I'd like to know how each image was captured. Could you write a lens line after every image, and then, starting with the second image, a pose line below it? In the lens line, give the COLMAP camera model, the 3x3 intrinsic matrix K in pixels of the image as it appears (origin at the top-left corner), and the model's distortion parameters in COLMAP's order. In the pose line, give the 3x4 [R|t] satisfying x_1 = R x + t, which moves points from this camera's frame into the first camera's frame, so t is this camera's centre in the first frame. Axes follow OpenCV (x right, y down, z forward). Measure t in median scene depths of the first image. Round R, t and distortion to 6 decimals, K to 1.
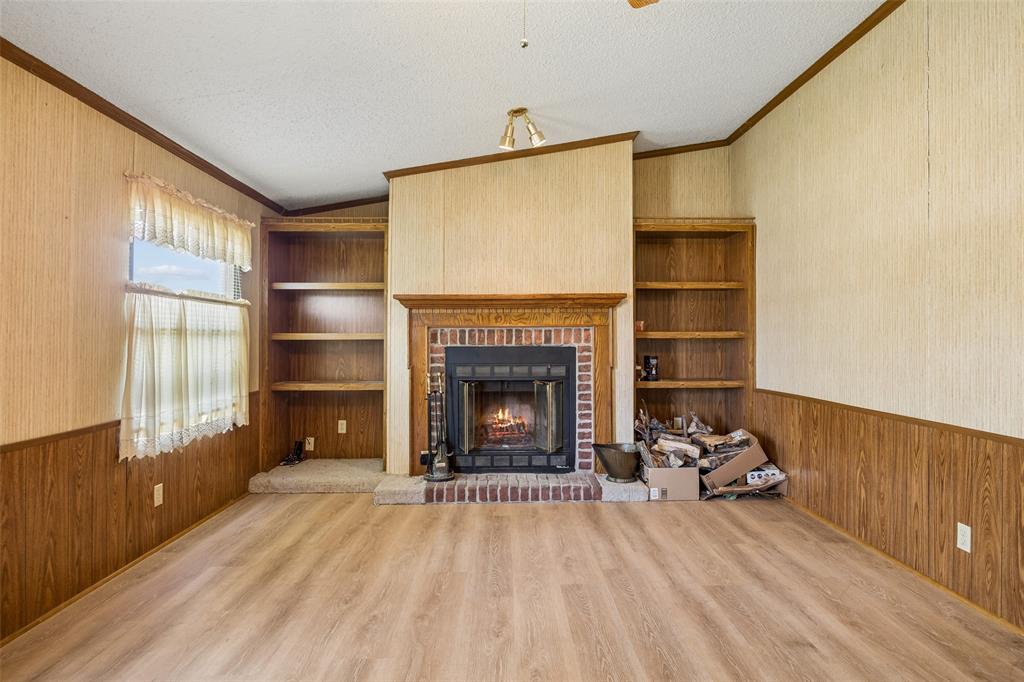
lens RADIAL K [[571.6, 0, 512.0], [0, 571.6, 341.0], [0, 0, 1]] dist [-0.001570, -0.000688]
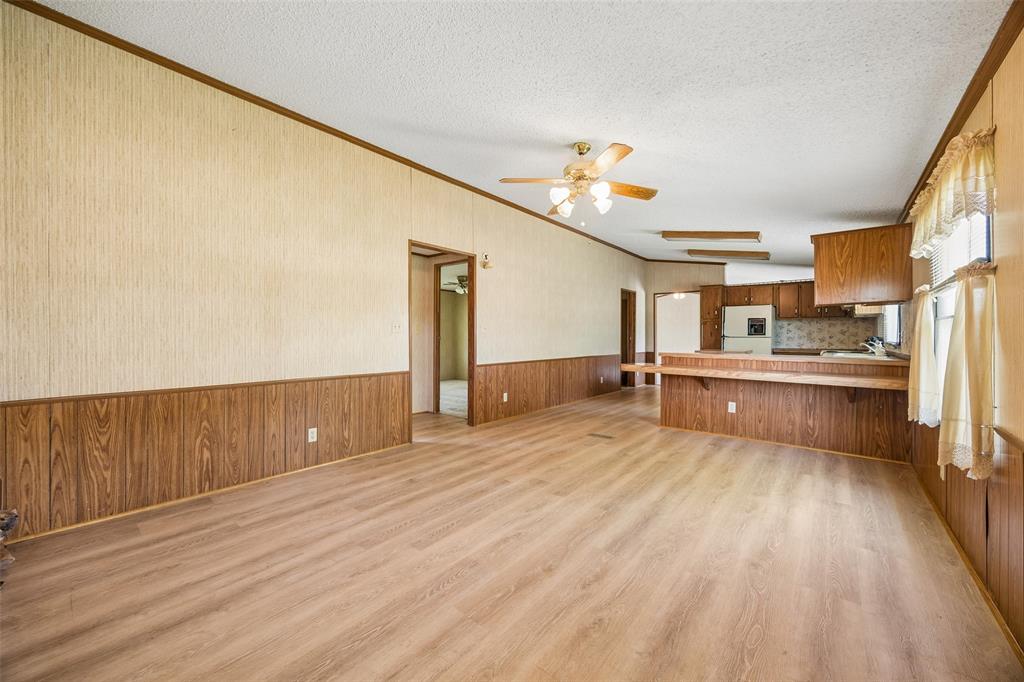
lens RADIAL K [[387.5, 0, 524.6], [0, 387.5, 340.3], [0, 0, 1]] dist [-0.000562, -0.000141]
pose [[-0.772029, -0.007457, 0.635543, -0.526162], [0.001538, 0.999906, 0.013600, 0.007897], [-0.635585, 0.011477, -0.771945, 1.394692]]
